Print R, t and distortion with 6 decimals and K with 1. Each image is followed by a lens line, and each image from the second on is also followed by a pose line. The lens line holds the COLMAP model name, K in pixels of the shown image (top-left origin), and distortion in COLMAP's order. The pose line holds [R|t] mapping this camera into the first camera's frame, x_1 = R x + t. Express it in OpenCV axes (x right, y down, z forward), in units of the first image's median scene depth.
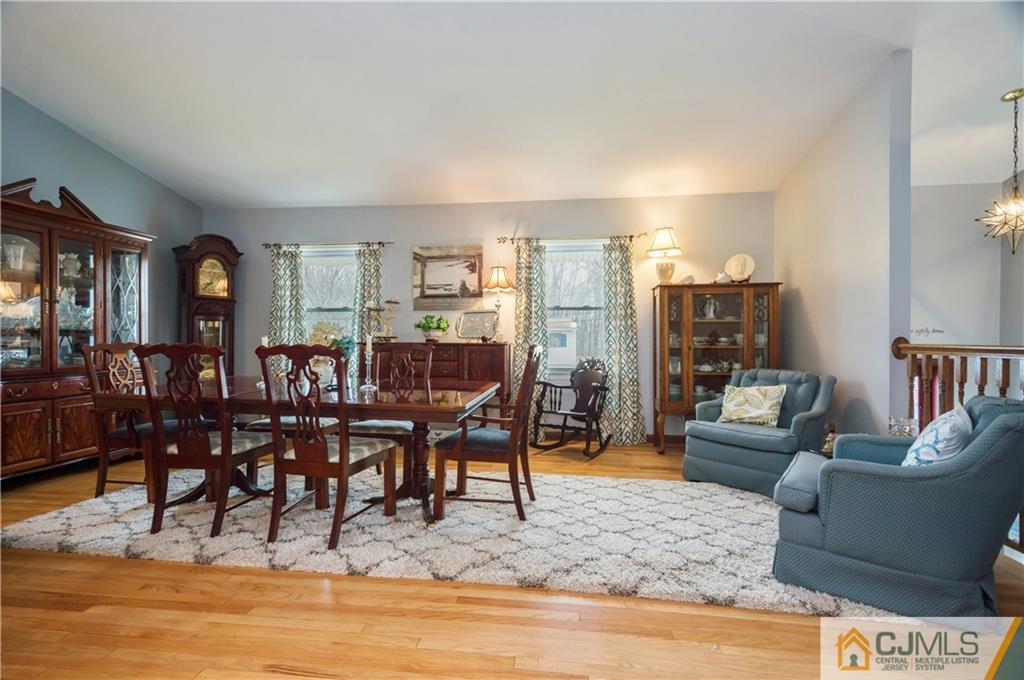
lens RADIAL K [[485.0, 0, 511.4], [0, 485.0, 342.9], [0, 0, 1]] dist [0.027326, -0.010155]
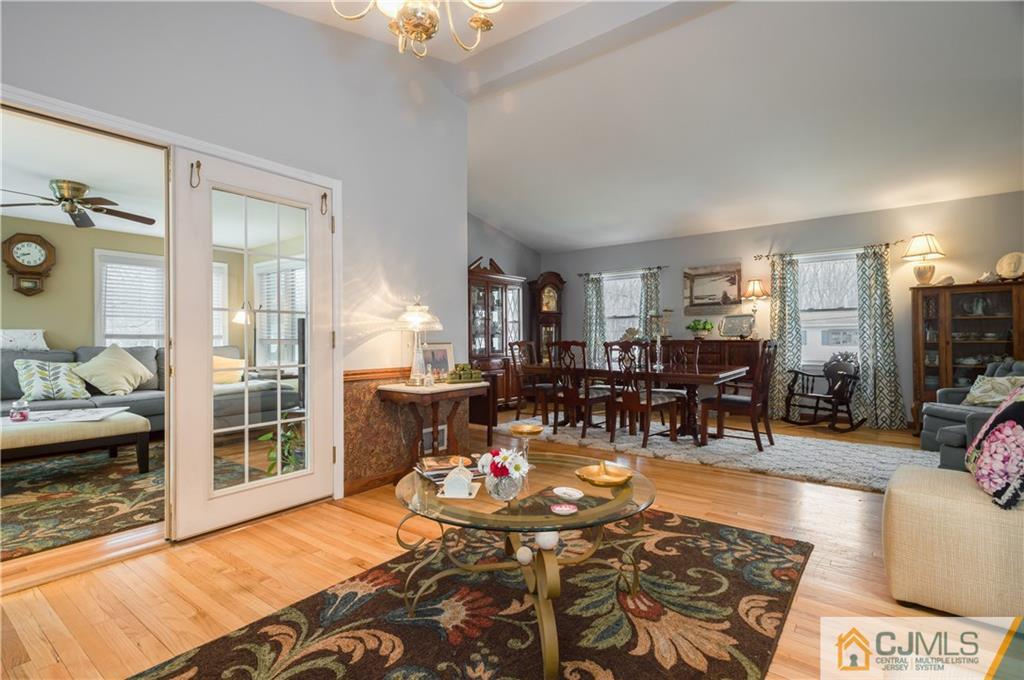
lens RADIAL K [[485.0, 0, 511.4], [0, 485.0, 342.9], [0, 0, 1]] dist [0.027326, -0.010155]
pose [[0.861762, -0.005141, -0.507287, 0.072259], [0.006894, 0.999975, 0.001577, 0.002132], [0.507266, -0.004856, 0.861776, -0.426157]]
